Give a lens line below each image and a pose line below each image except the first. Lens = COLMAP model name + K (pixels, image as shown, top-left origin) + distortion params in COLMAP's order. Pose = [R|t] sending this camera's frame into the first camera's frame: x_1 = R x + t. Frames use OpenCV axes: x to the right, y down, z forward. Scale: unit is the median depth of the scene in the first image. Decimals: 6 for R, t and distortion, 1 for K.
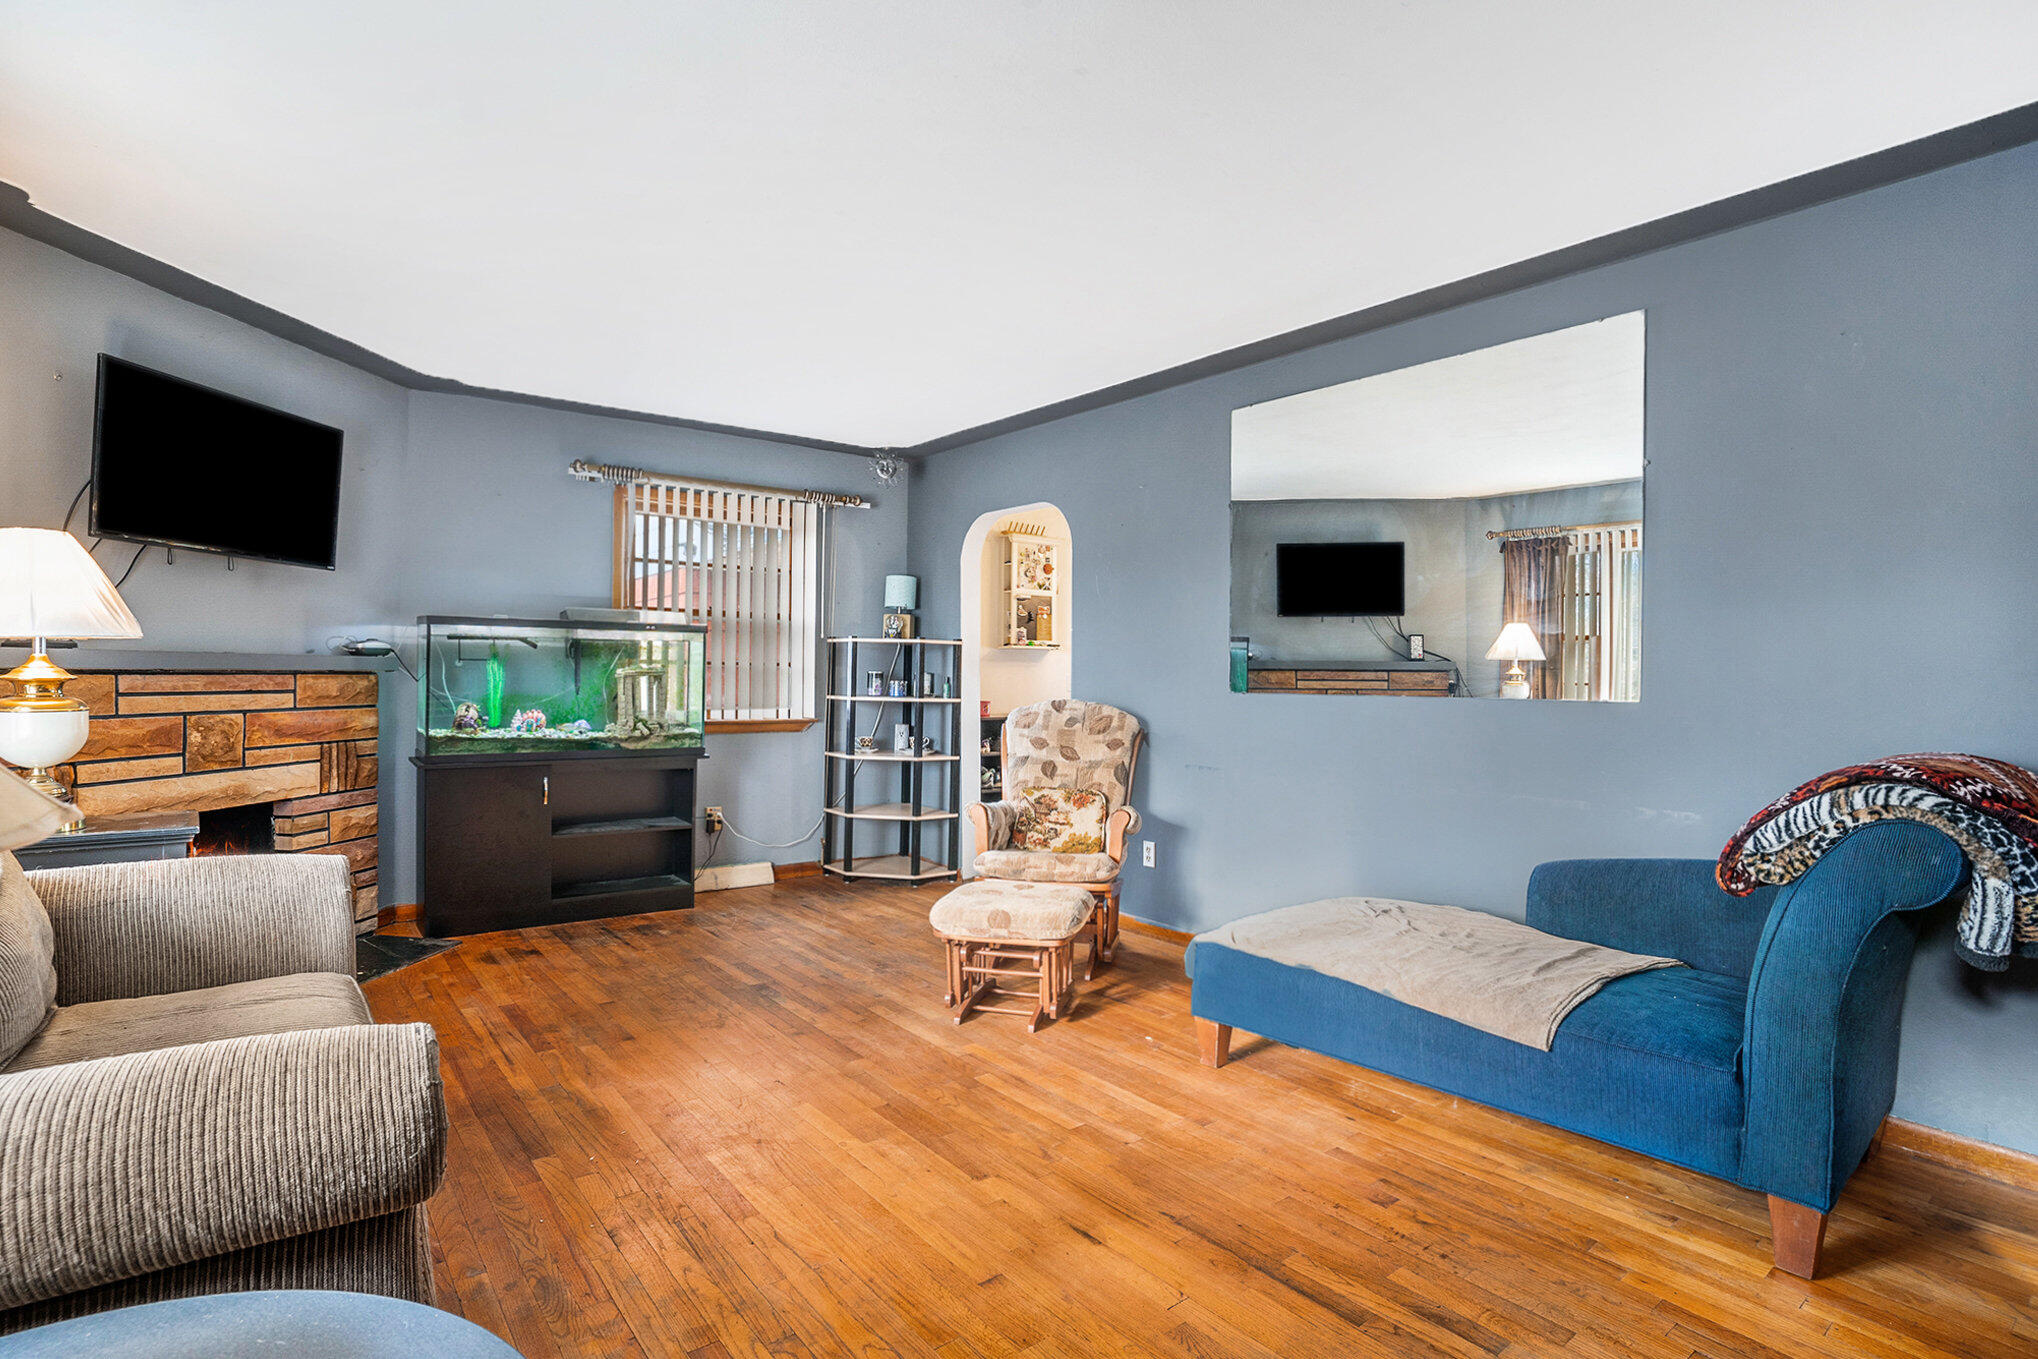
lens RADIAL K [[1056.7, 0, 1019.0], [0, 1056.7, 679.5], [0, 0, 1]] dist [-0.056424, 0.001491]
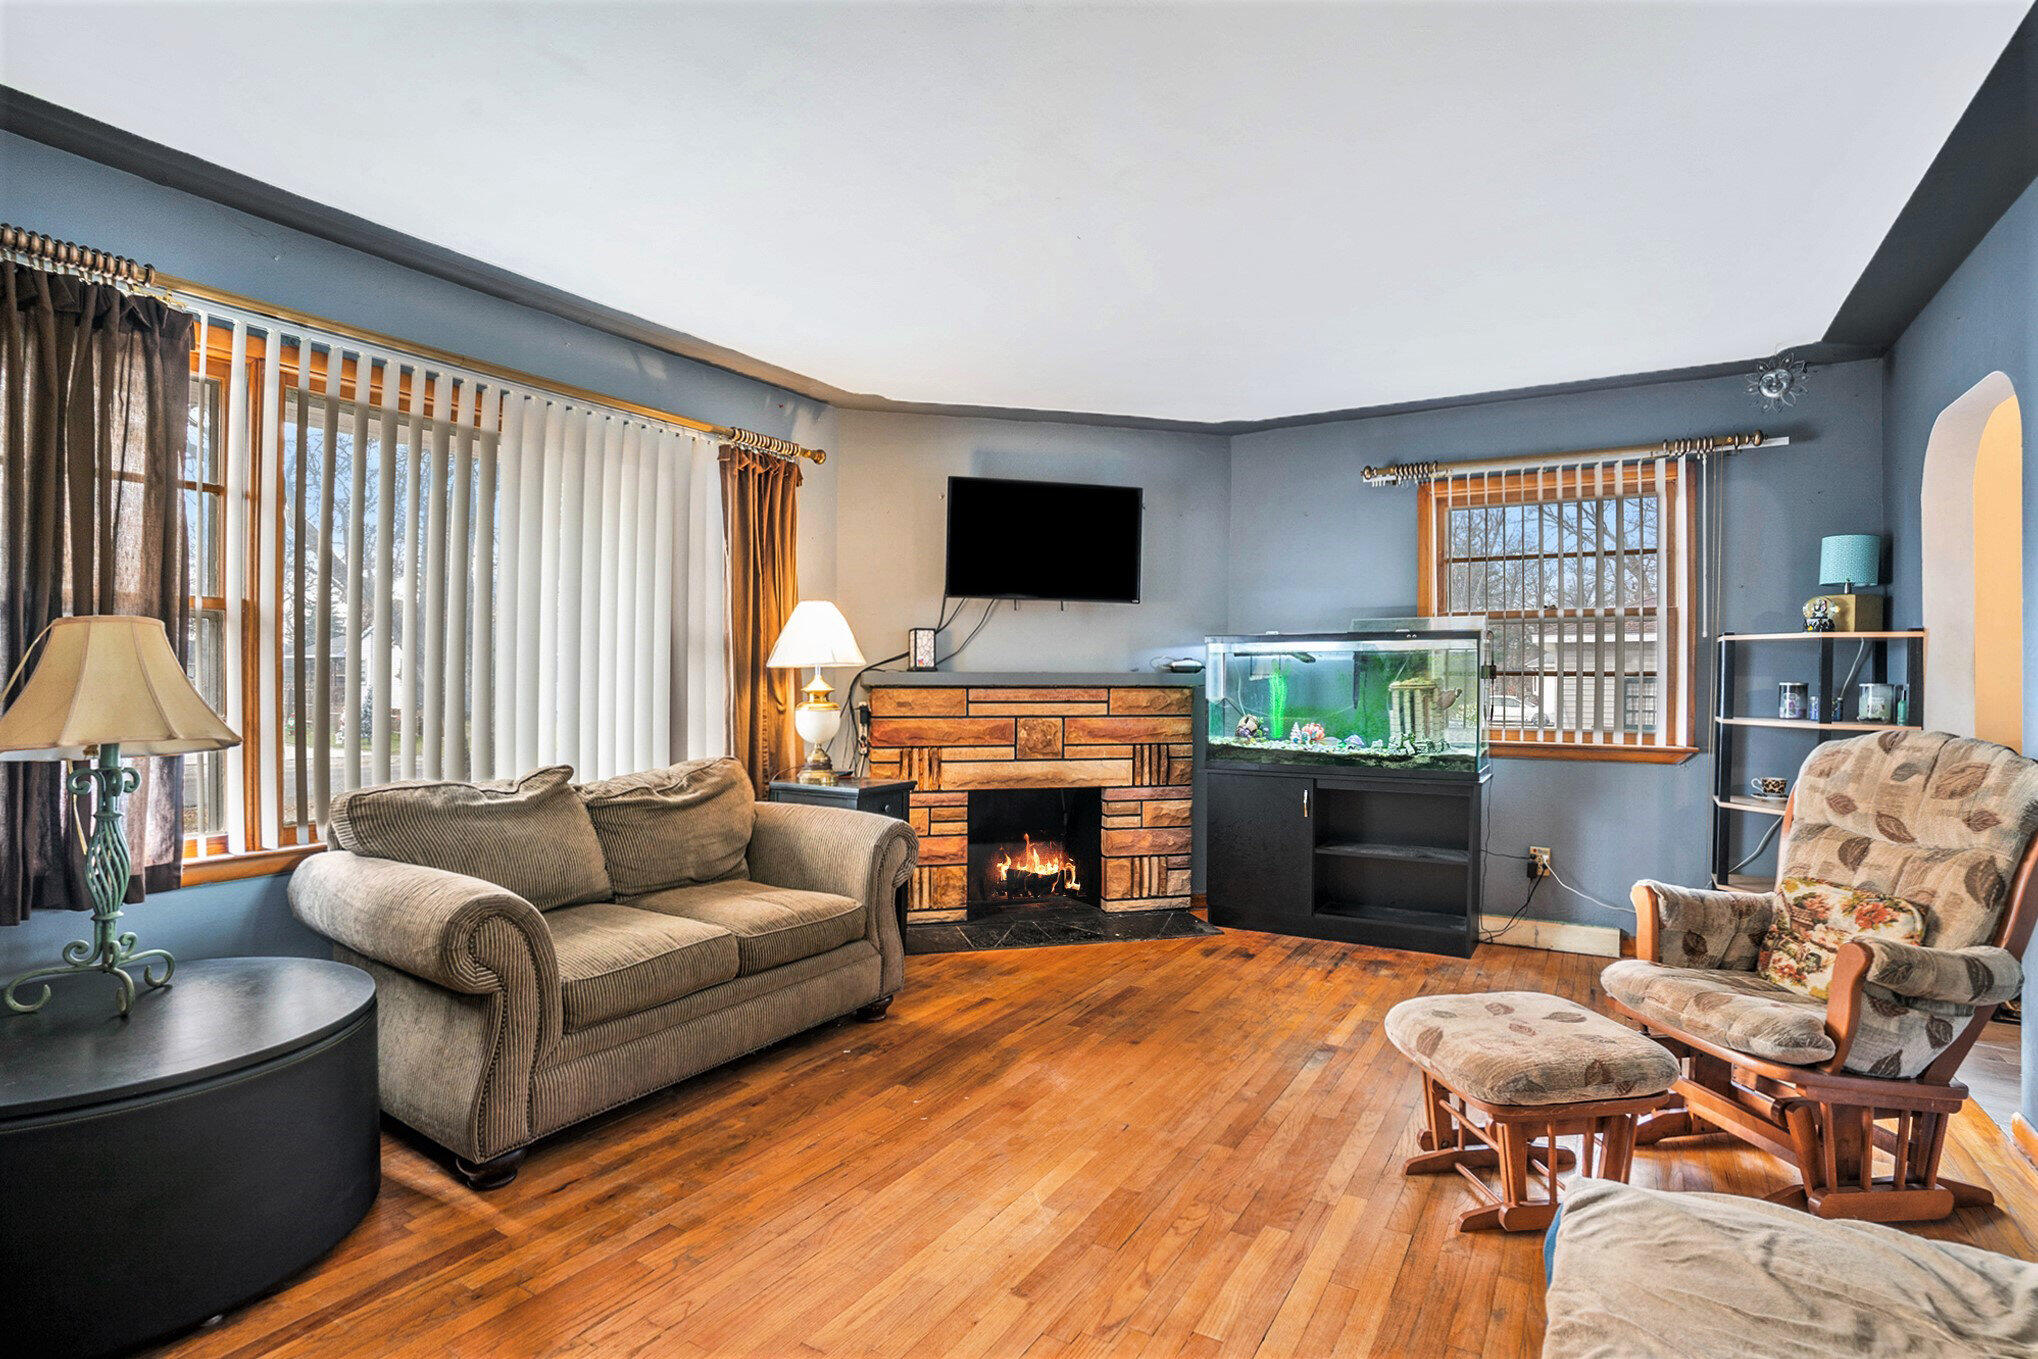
lens RADIAL K [[1056.7, 0, 1019.0], [0, 1056.7, 679.5], [0, 0, 1]] dist [-0.056424, 0.001491]
pose [[0.313108, -0.010998, -0.949654, 0.451640], [-0.004228, 0.999907, -0.012974, 0.001204], [0.949708, 0.008078, 0.313032, 0.445011]]
